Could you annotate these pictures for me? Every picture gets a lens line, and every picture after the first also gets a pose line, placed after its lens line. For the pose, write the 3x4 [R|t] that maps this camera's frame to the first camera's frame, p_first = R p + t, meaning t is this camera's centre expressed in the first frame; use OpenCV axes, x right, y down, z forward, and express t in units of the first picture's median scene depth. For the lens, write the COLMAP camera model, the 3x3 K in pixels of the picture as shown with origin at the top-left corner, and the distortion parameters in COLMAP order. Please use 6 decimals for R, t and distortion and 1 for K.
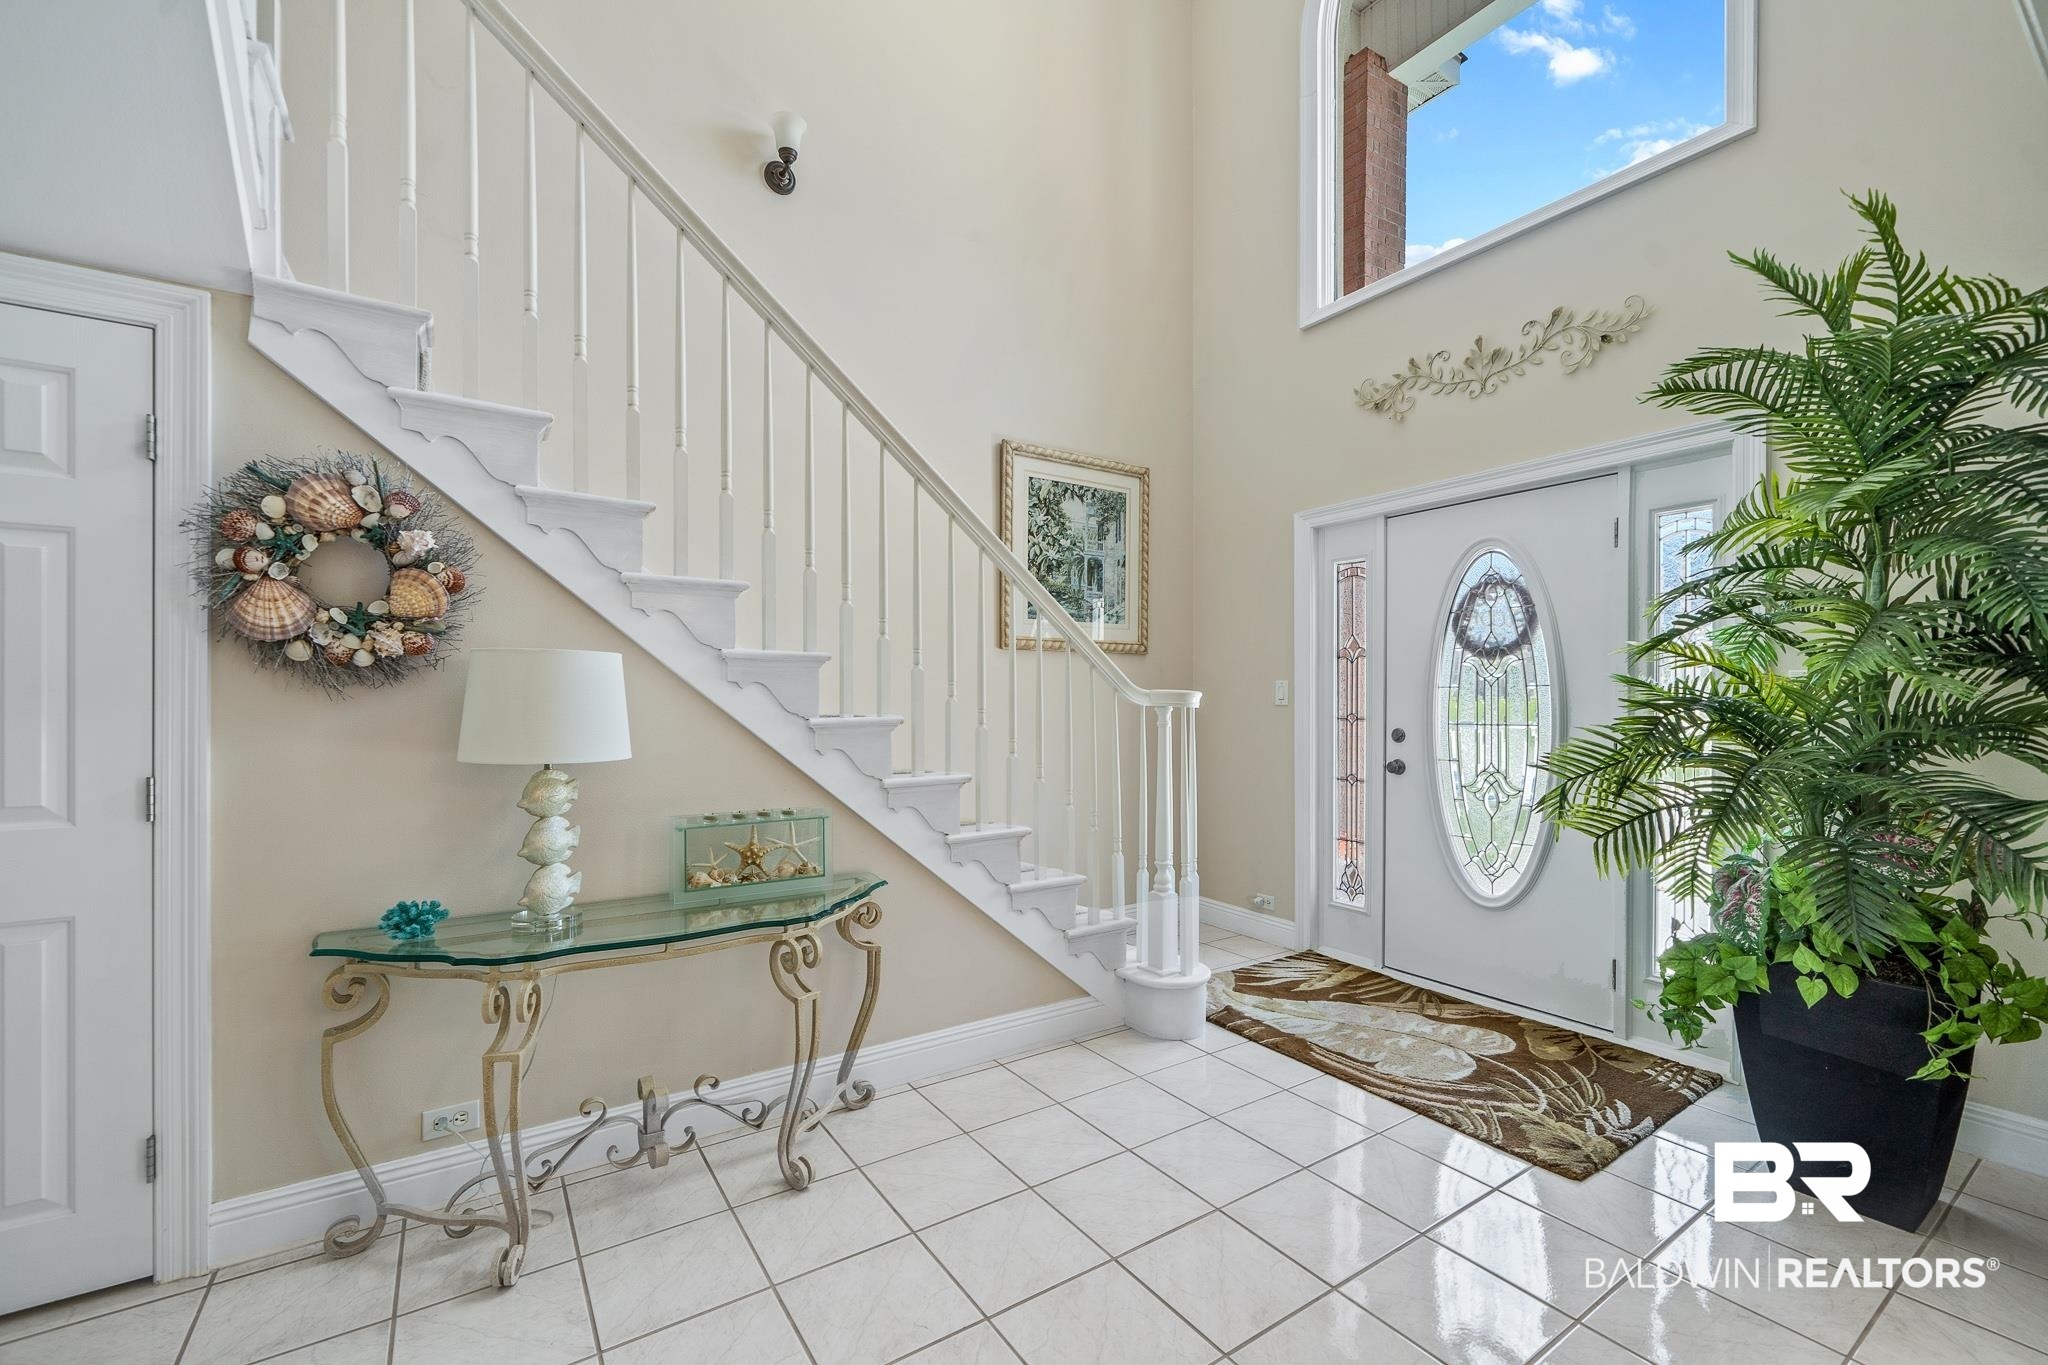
lens RADIAL K [[820.2, 0, 1016.9], [0, 820.2, 694.3], [0, 0, 1]] dist [-0.005344, 0.000066]
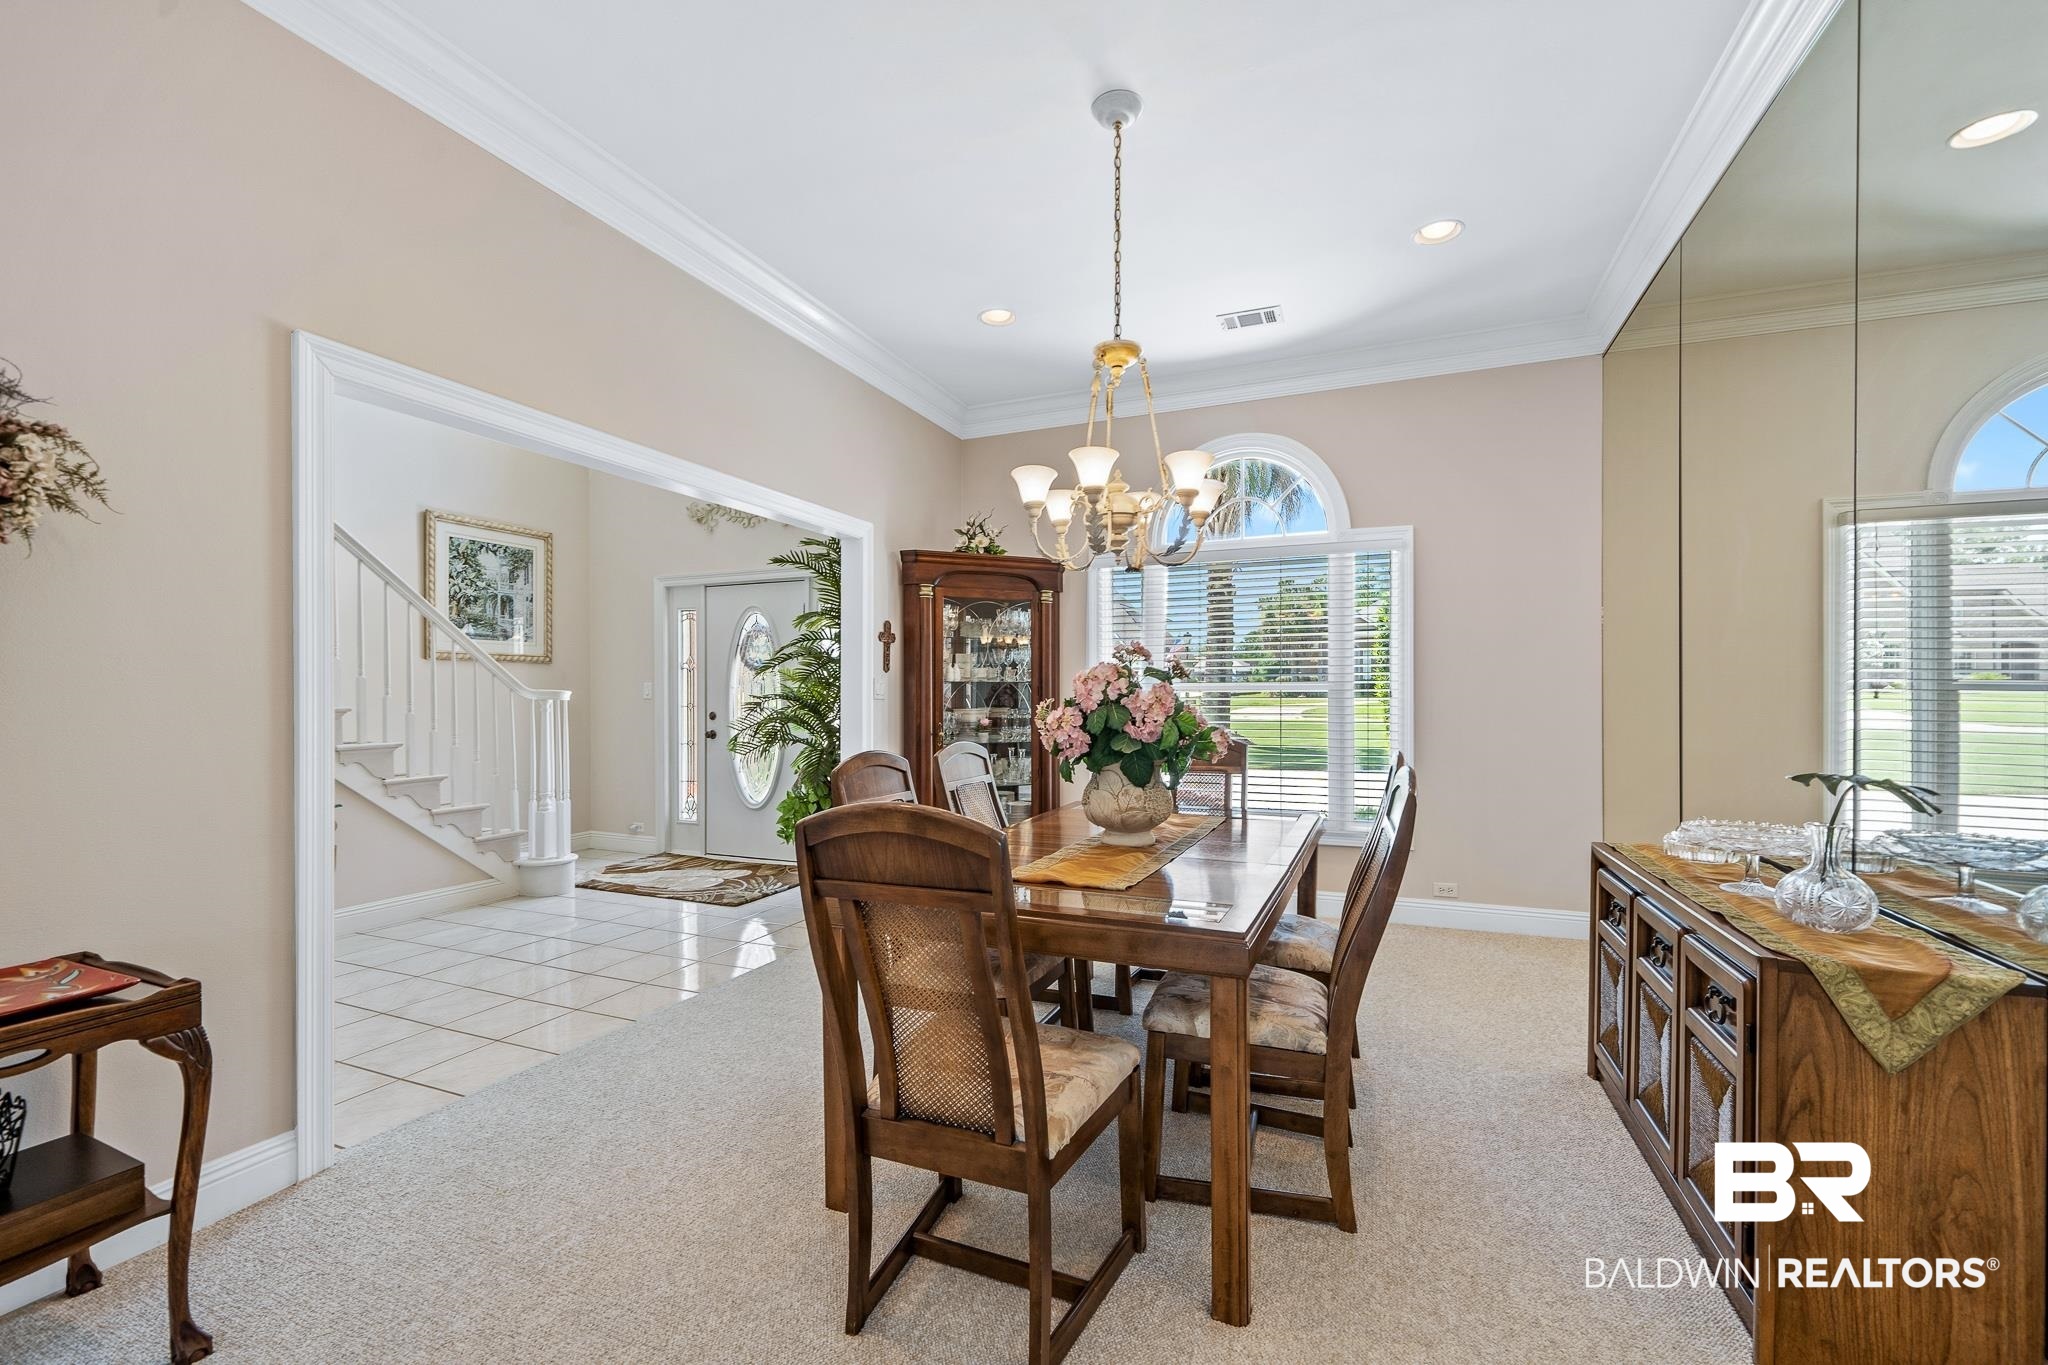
lens RADIAL K [[820.2, 0, 1016.9], [0, 820.2, 694.3], [0, 0, 1]] dist [-0.005344, 0.000066]
pose [[0.823205, -0.005009, 0.567722, 0.018400], [0.000435, 0.999966, 0.008192, -0.007502], [-0.567744, -0.006496, 0.823180, -0.702389]]
